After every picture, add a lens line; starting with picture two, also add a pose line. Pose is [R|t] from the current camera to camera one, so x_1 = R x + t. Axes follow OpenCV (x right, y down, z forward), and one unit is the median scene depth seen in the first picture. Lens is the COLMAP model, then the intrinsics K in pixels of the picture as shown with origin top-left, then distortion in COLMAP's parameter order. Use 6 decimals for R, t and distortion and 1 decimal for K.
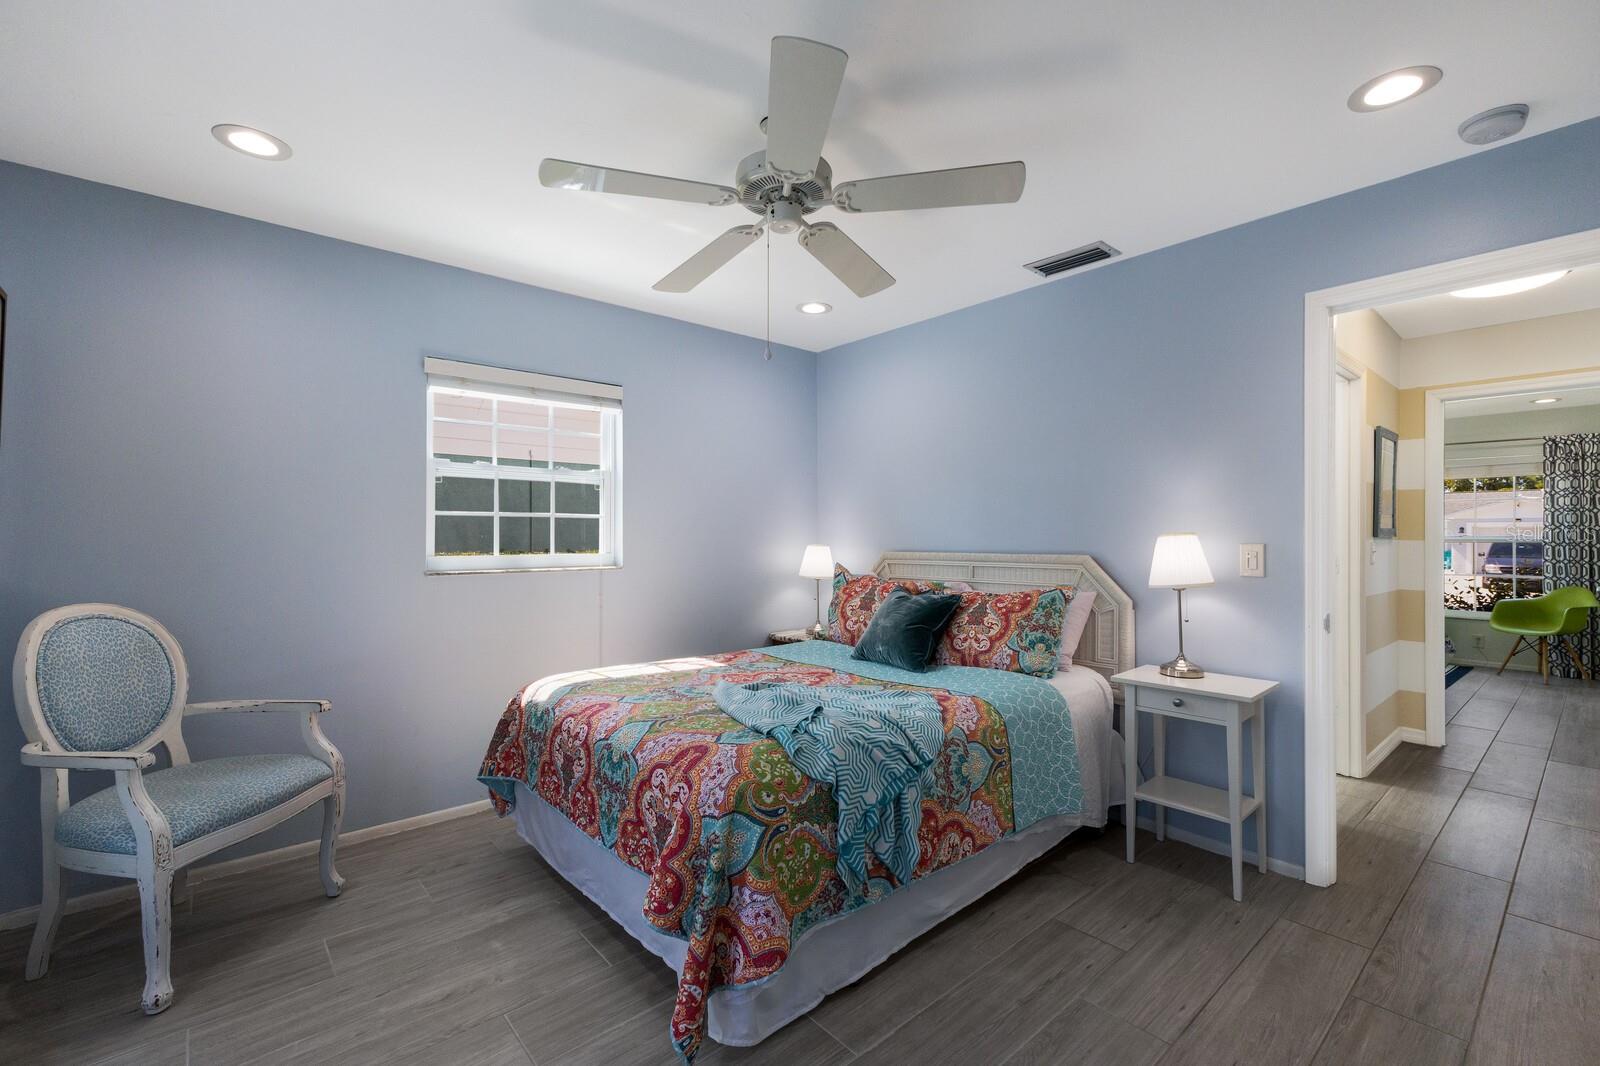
lens RADIAL K [[684.3, 0, 805.0], [0, 684.3, 537.7], [0, 0, 1]] dist [-0.000394, -0.000214]
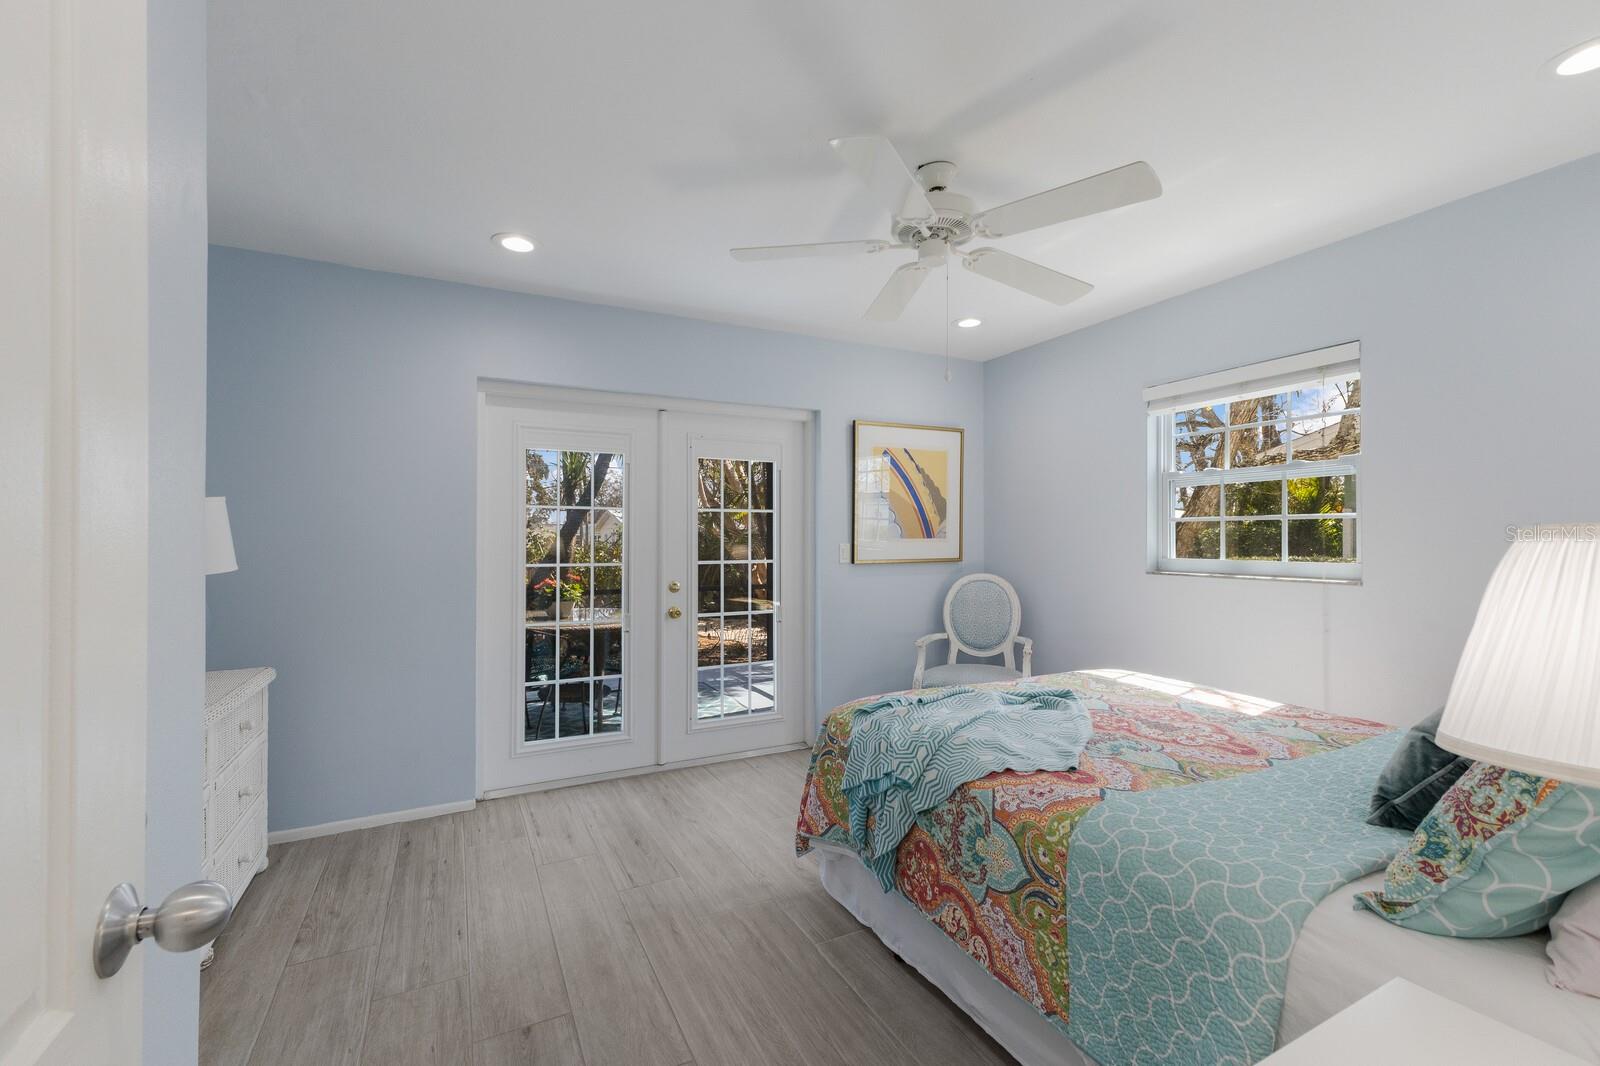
lens RADIAL K [[684.3, 0, 806.4], [0, 684.3, 536.9], [0, 0, 1]] dist [-0.000394, -0.000214]
pose [[-0.248329, -0.004756, -0.968664, 1.018842], [0.001819, 0.999984, -0.005376, -0.003211], [0.968674, -0.003098, -0.248316, 0.998751]]
